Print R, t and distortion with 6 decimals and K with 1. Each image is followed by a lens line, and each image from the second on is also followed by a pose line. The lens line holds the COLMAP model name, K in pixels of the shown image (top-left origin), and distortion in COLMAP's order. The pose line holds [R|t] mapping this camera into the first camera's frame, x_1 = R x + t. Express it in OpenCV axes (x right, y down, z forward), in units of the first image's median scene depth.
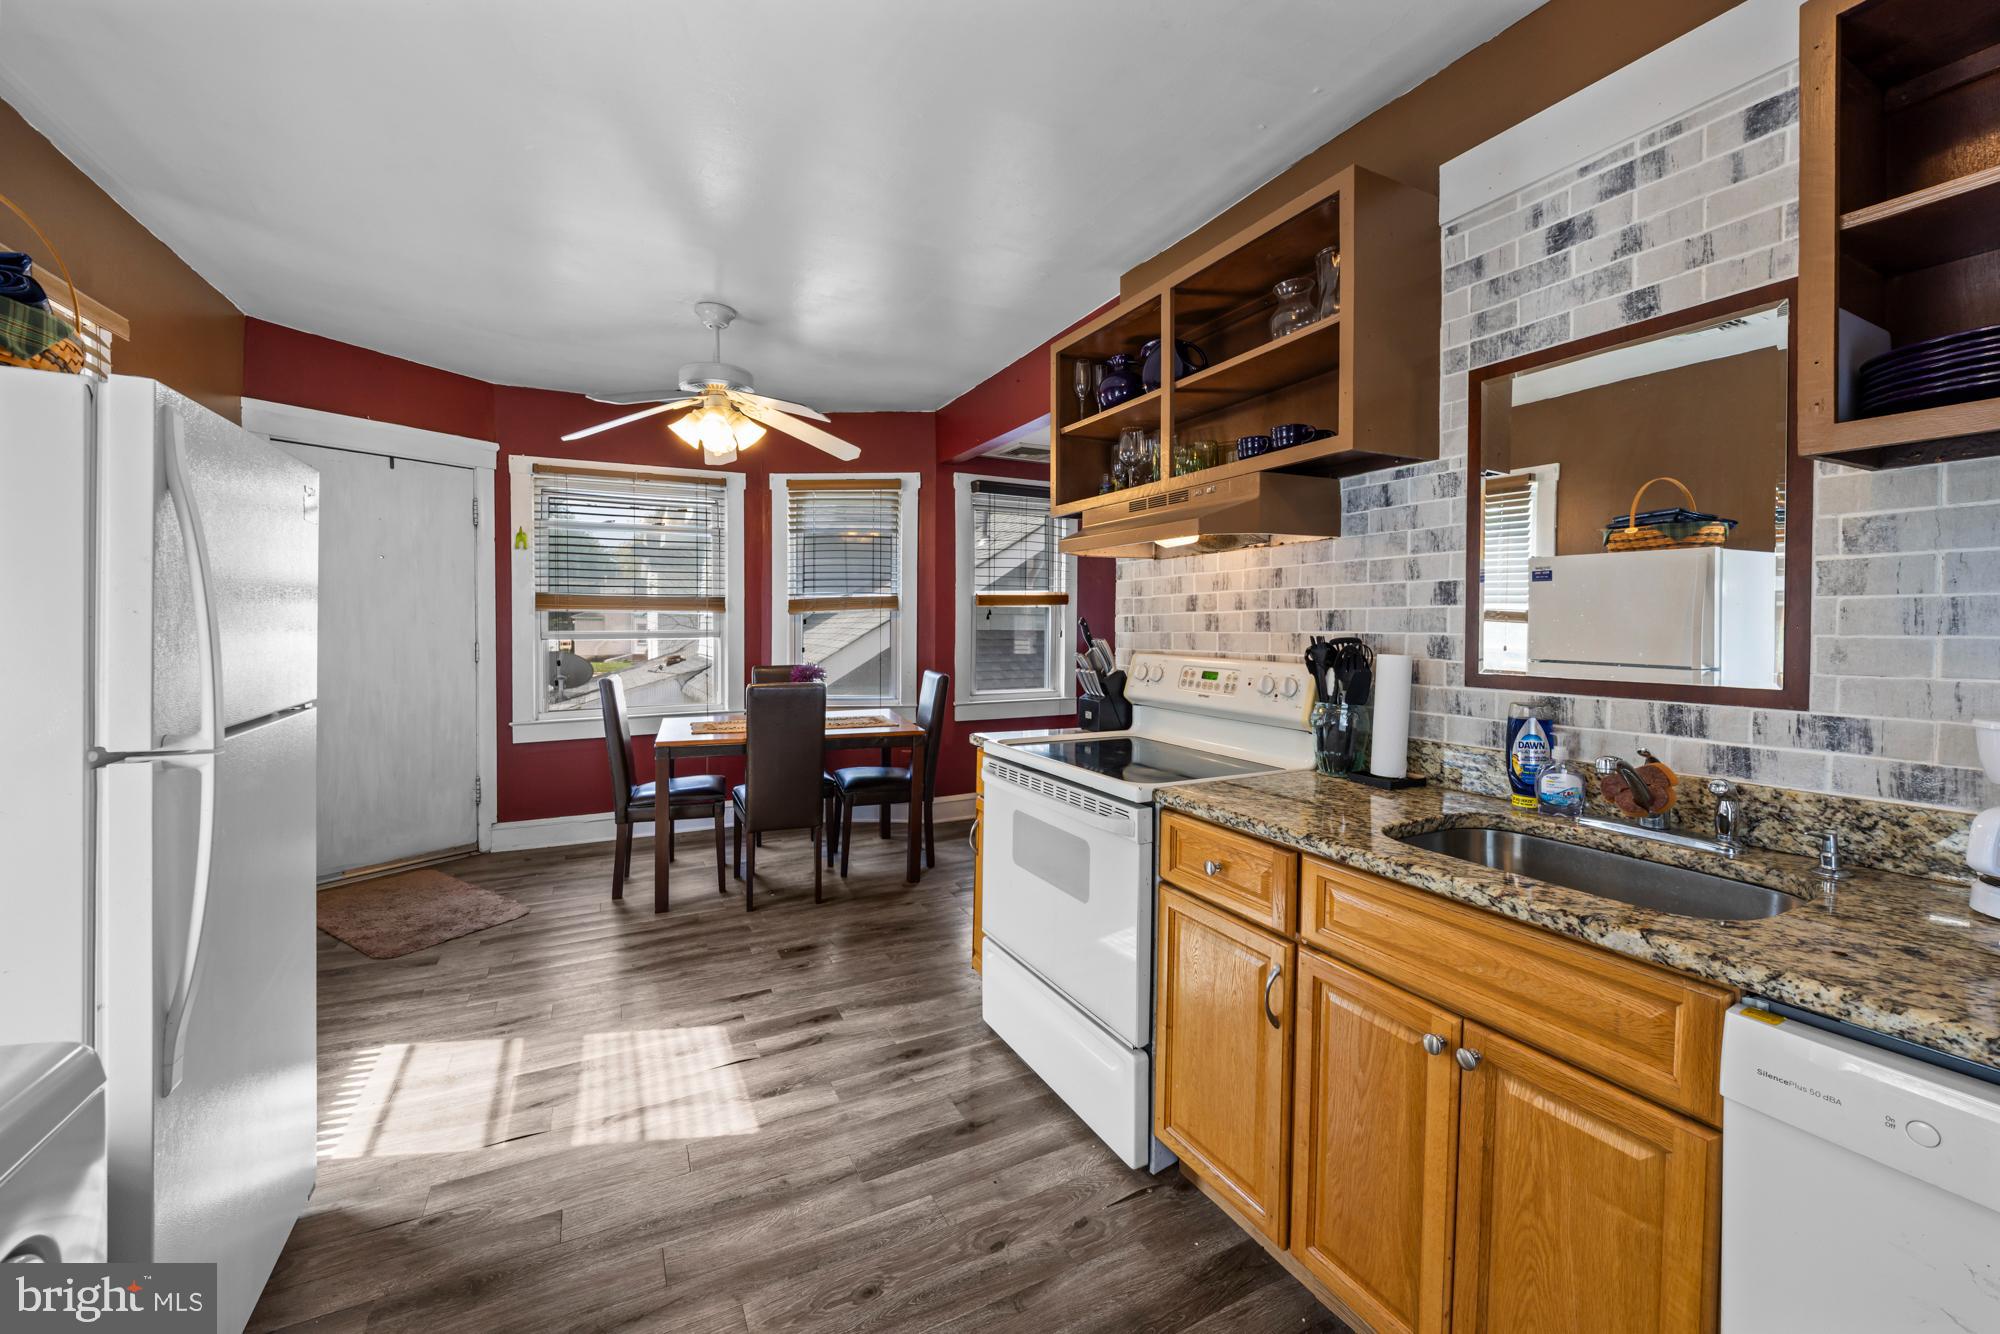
lens RADIAL K [[819.8, 0, 1001.3], [0, 819.8, 632.4], [0, 0, 1]] dist [-0.003007, -0.000088]
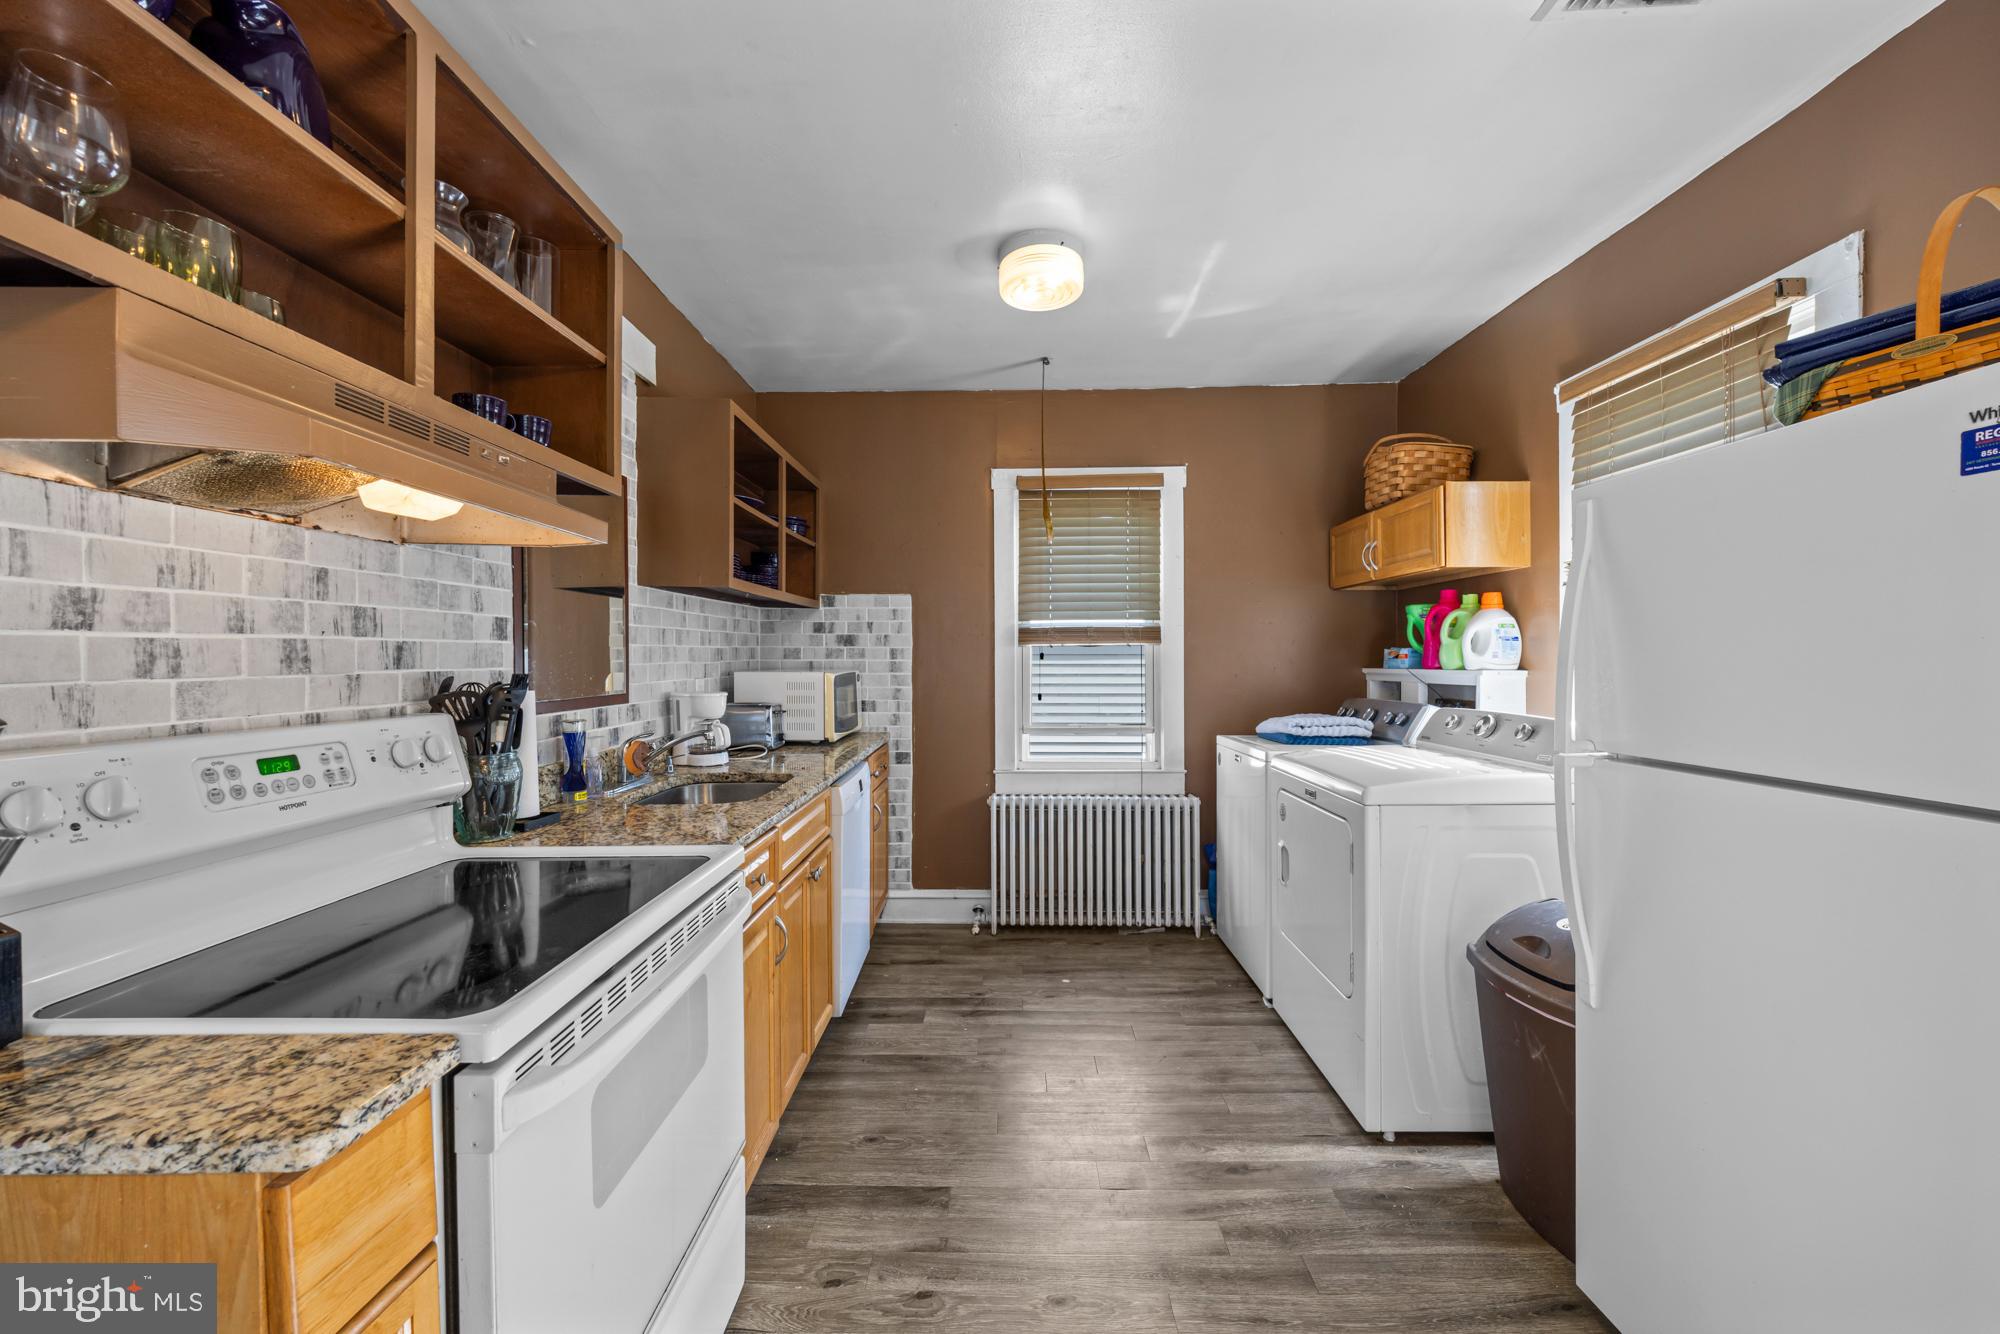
lens RADIAL K [[819.8, 0, 994.9], [0, 819.8, 663.2], [0, 0, 1]] dist [-0.003007, -0.000088]
pose [[-0.892188, -0.001951, 0.451661, -0.431050], [0.007081, 0.999807, 0.018307, -0.018056], [-0.451610, 0.019532, -0.892002, 1.506248]]
